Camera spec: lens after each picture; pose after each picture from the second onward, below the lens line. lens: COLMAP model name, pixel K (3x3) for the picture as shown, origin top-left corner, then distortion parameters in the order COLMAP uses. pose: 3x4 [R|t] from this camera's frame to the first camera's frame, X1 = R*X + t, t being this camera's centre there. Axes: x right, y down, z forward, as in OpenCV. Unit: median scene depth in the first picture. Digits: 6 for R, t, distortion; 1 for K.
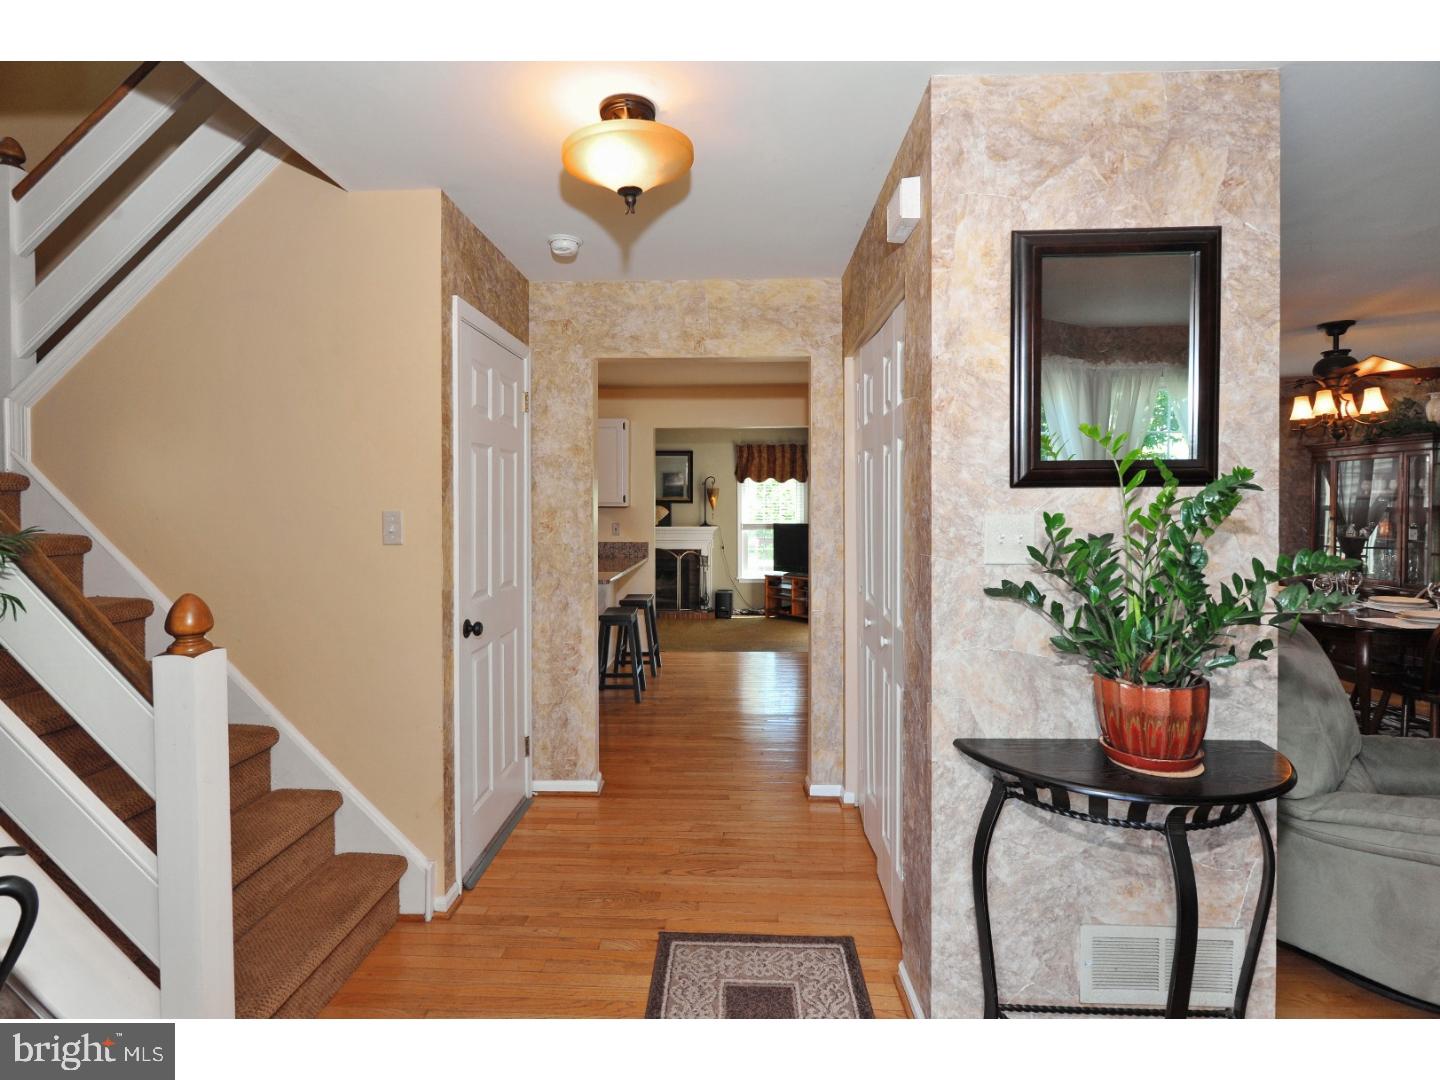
lens RADIAL K [[699.9, 0, 715.6], [0, 699.9, 524.9], [0, 0, 1]] dist [-0.000686, -0.002869]
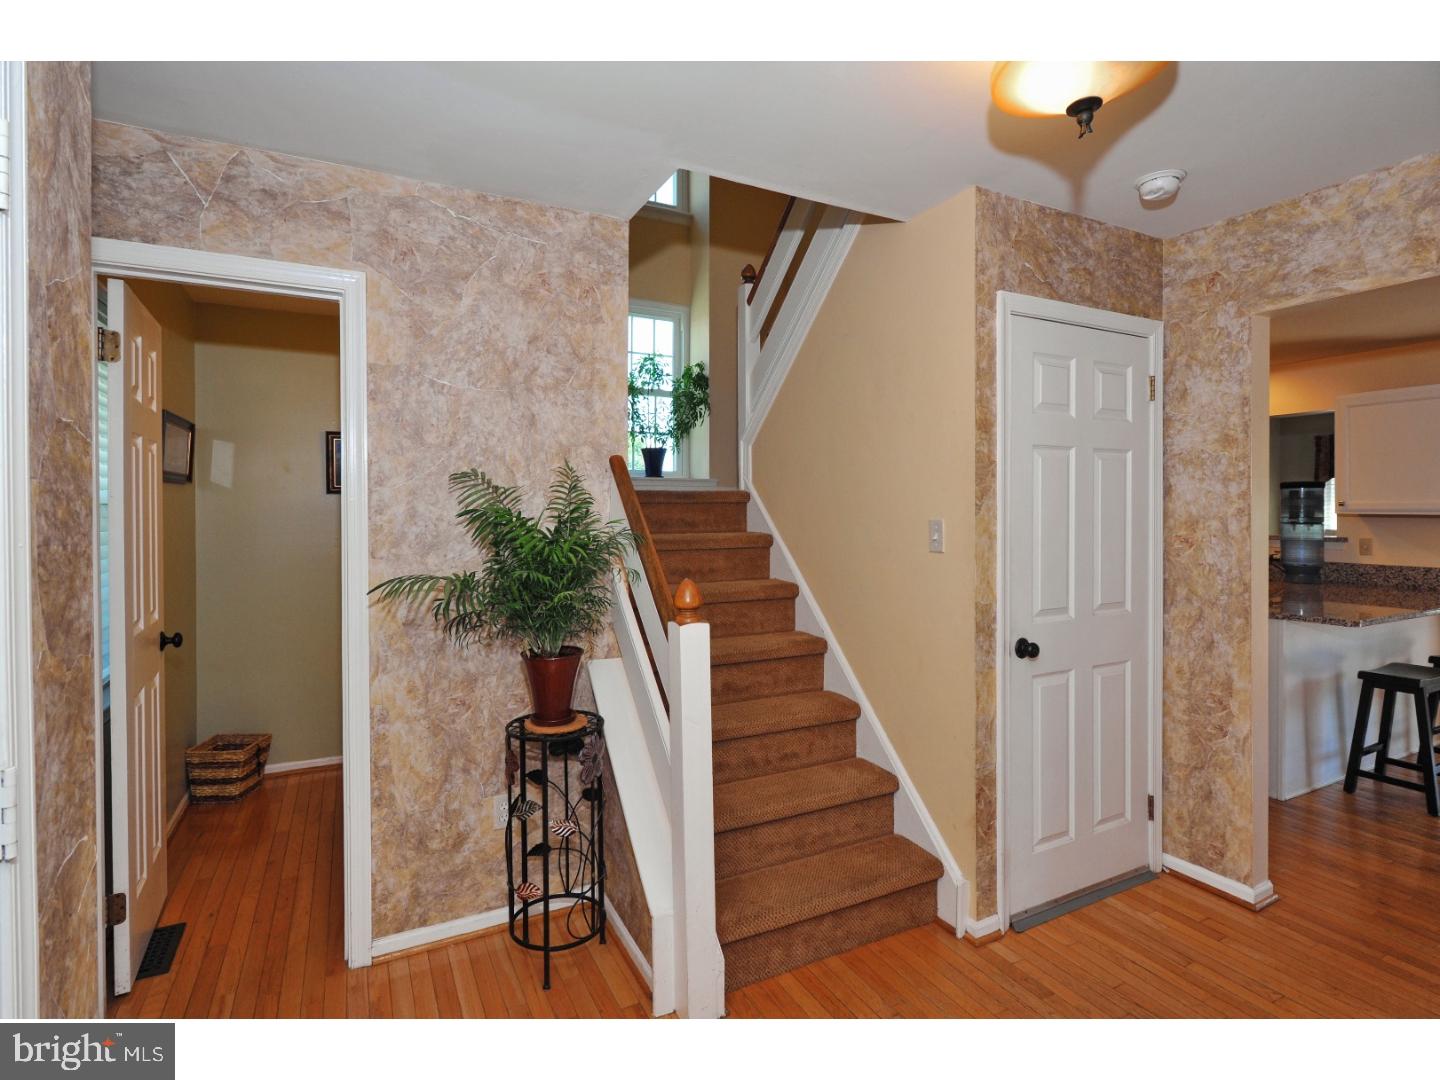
lens RADIAL K [[699.9, 0, 714.8], [0, 699.9, 528.1], [0, 0, 1]] dist [-0.000686, -0.002869]
pose [[0.504022, 0.021708, -0.863418, 0.180482], [-0.026120, 0.999610, 0.009884, -0.006139], [0.863296, 0.017570, 0.504393, 0.143825]]
